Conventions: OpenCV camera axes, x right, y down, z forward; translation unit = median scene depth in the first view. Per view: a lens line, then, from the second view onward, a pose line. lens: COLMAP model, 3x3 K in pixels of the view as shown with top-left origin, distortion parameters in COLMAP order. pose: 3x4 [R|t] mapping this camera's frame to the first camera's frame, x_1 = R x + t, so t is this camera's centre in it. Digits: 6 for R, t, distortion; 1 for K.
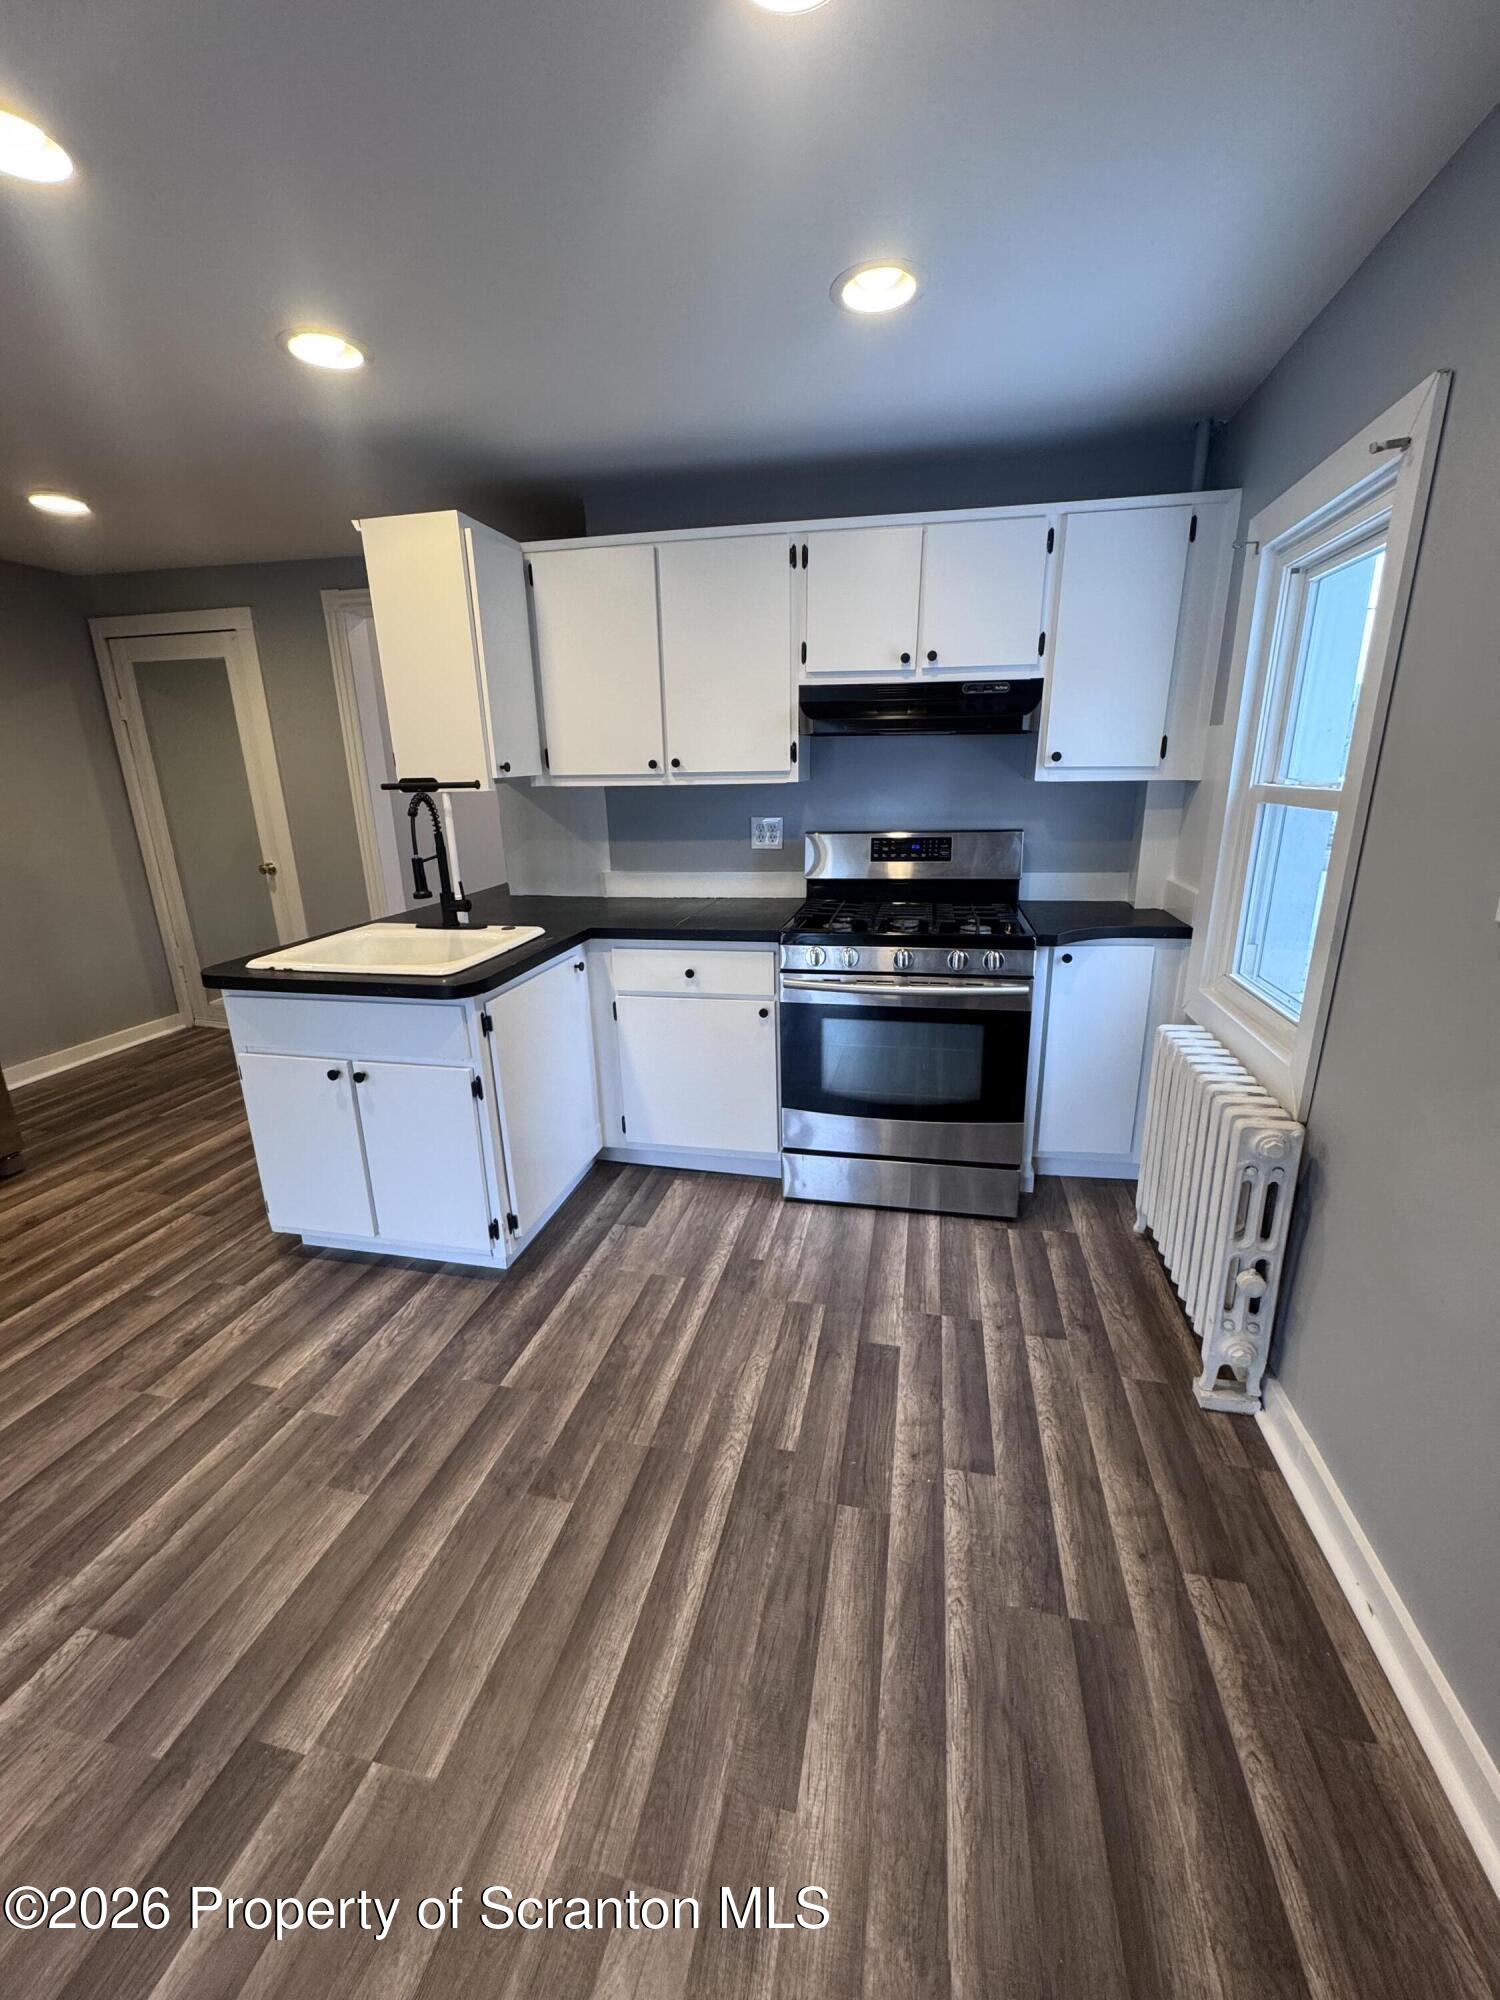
lens RADIAL K [[794.9, 0, 753.4], [0, 794.9, 999.6], [0, 0, 1]] dist [-0.001072, -0.000106]
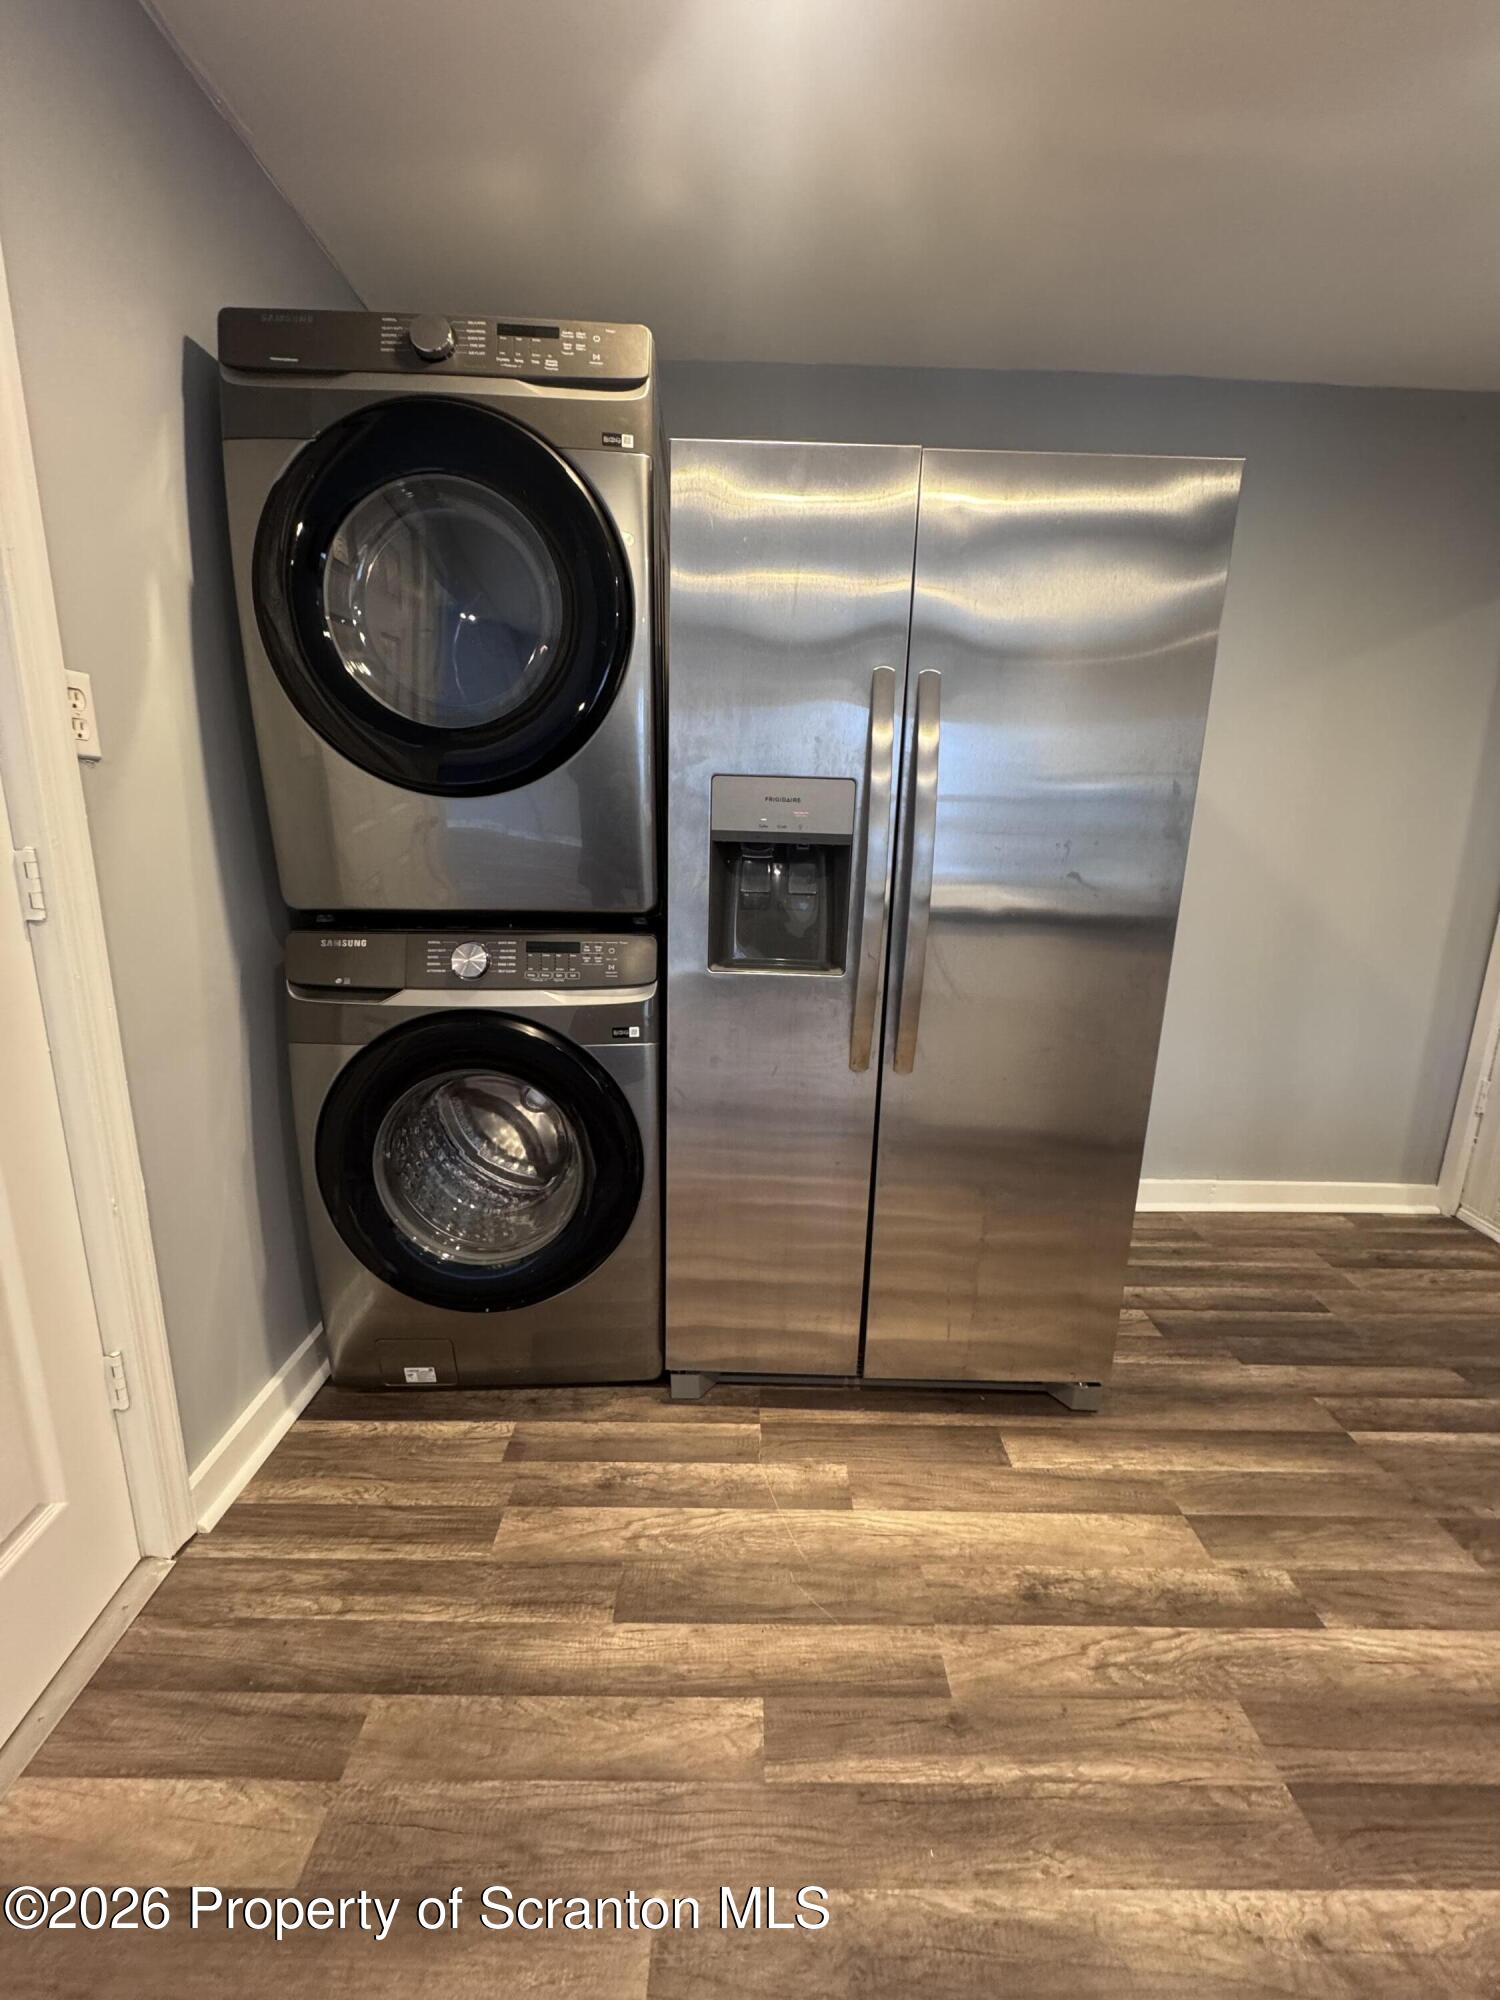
lens RADIAL K [[794.9, 0, 753.4], [0, 794.9, 999.6], [0, 0, 1]] dist [-0.001072, -0.000106]
pose [[0.233431, 0.232965, -0.944054, -0.620888], [-0.298893, 0.941062, 0.158321, -0.096827], [0.925296, 0.245214, 0.289304, 0.656236]]
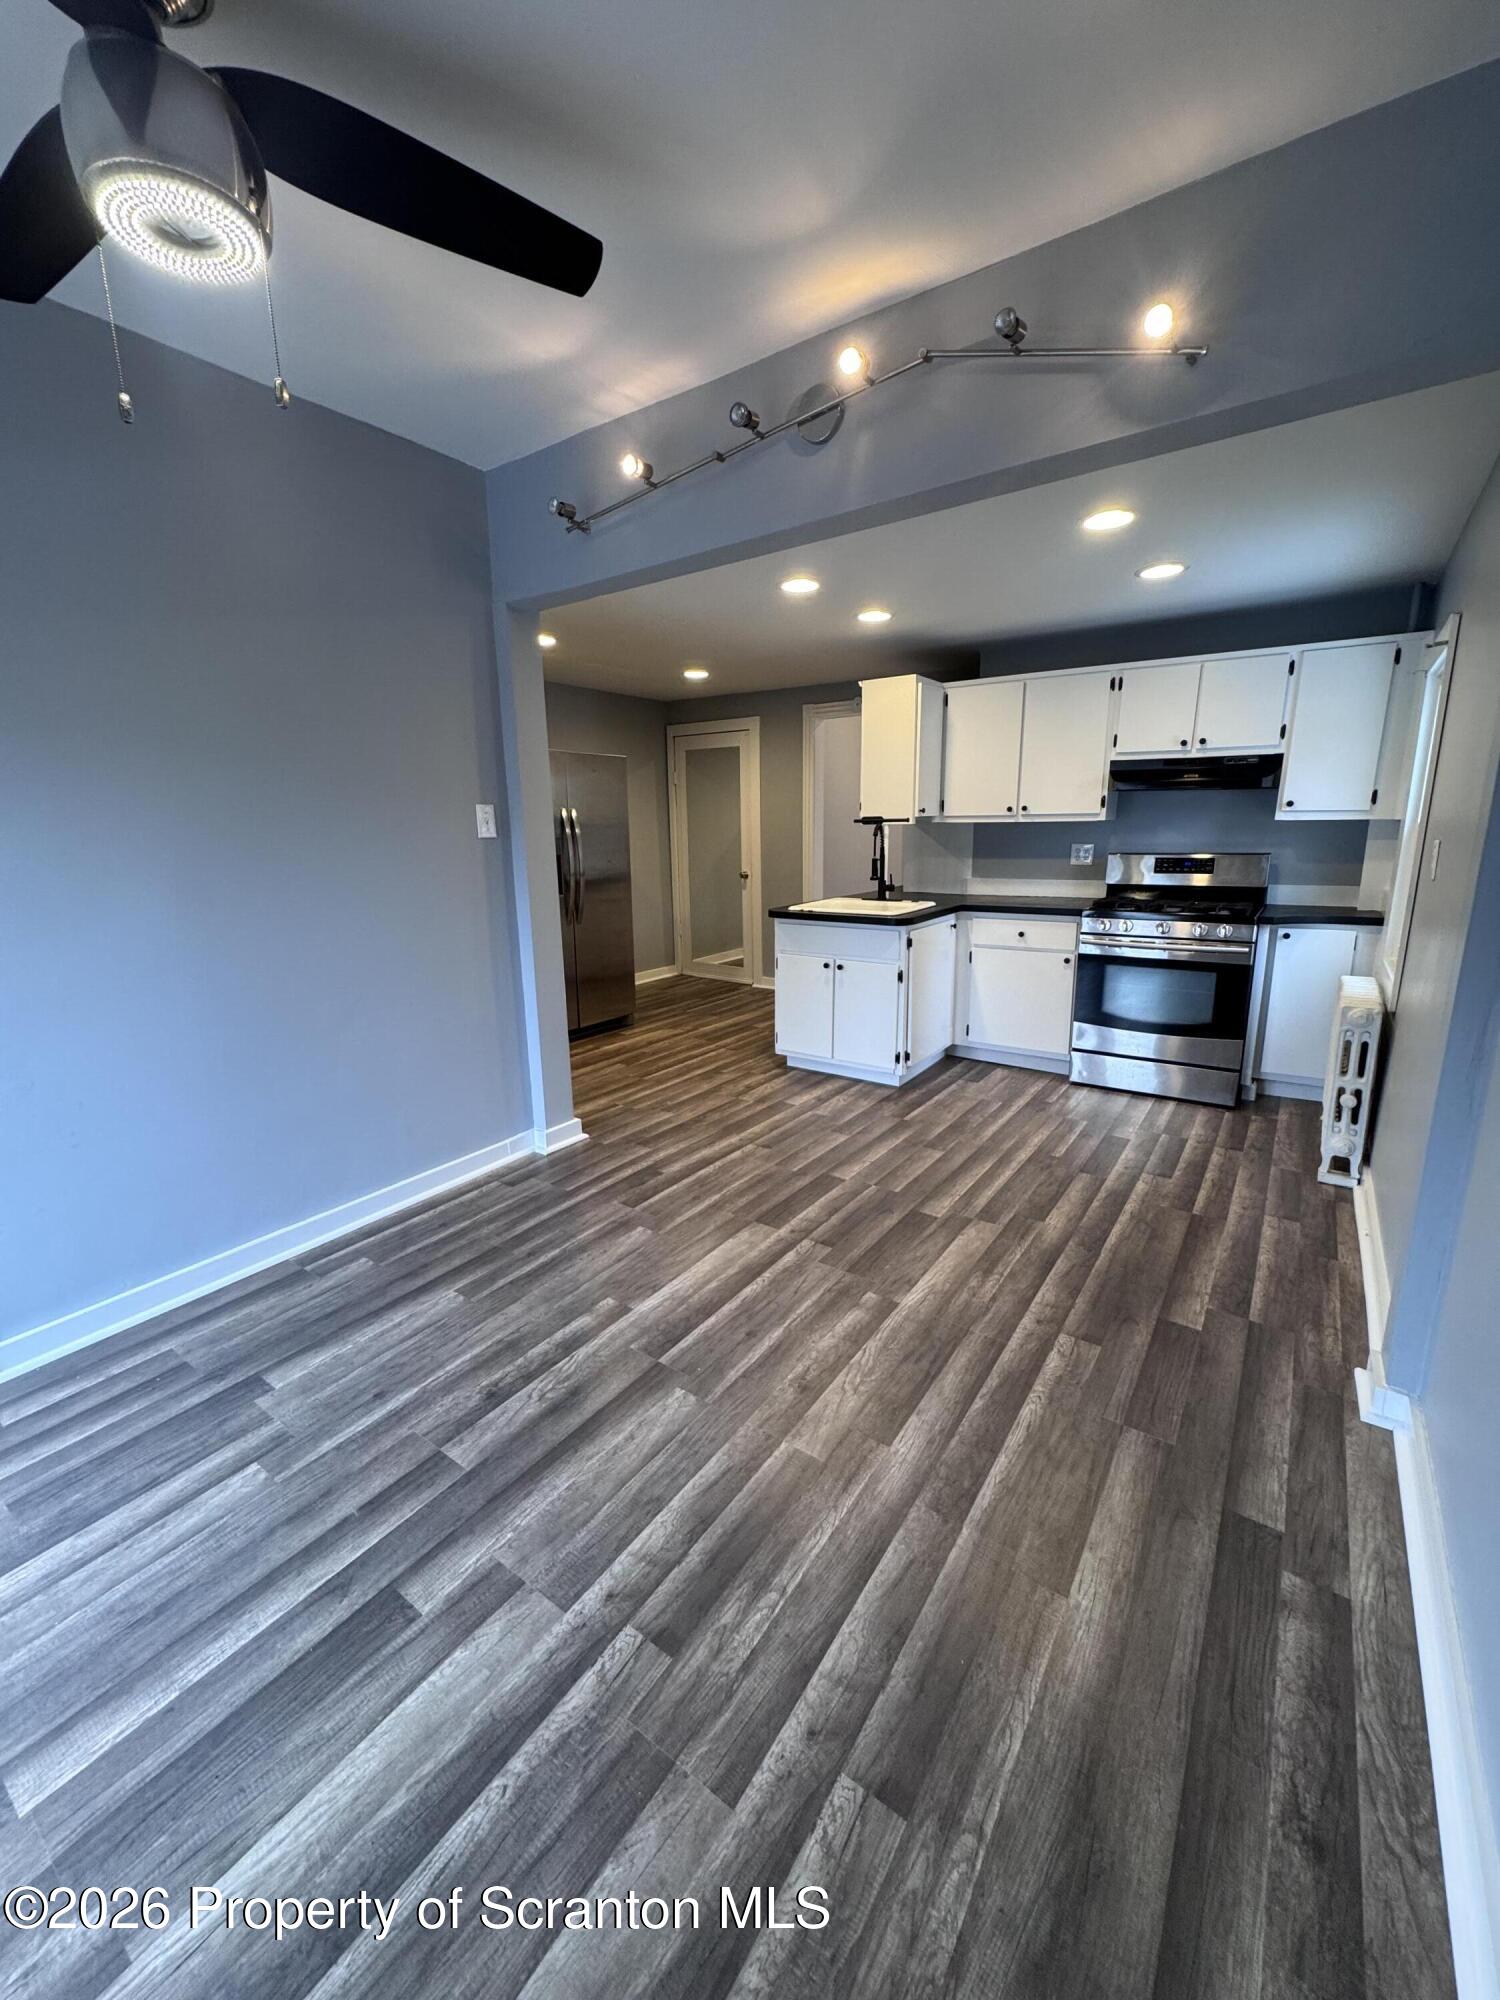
lens RADIAL K [[794.9, 0, 753.4], [0, 794.9, 999.6], [0, 0, 1]] dist [-0.001072, -0.000106]
pose [[0.923601, 0.089136, -0.372849, 0.035270], [-0.110610, 0.993191, -0.036557, 0.236699], [0.367052, 0.075005, 0.927172, -0.762432]]
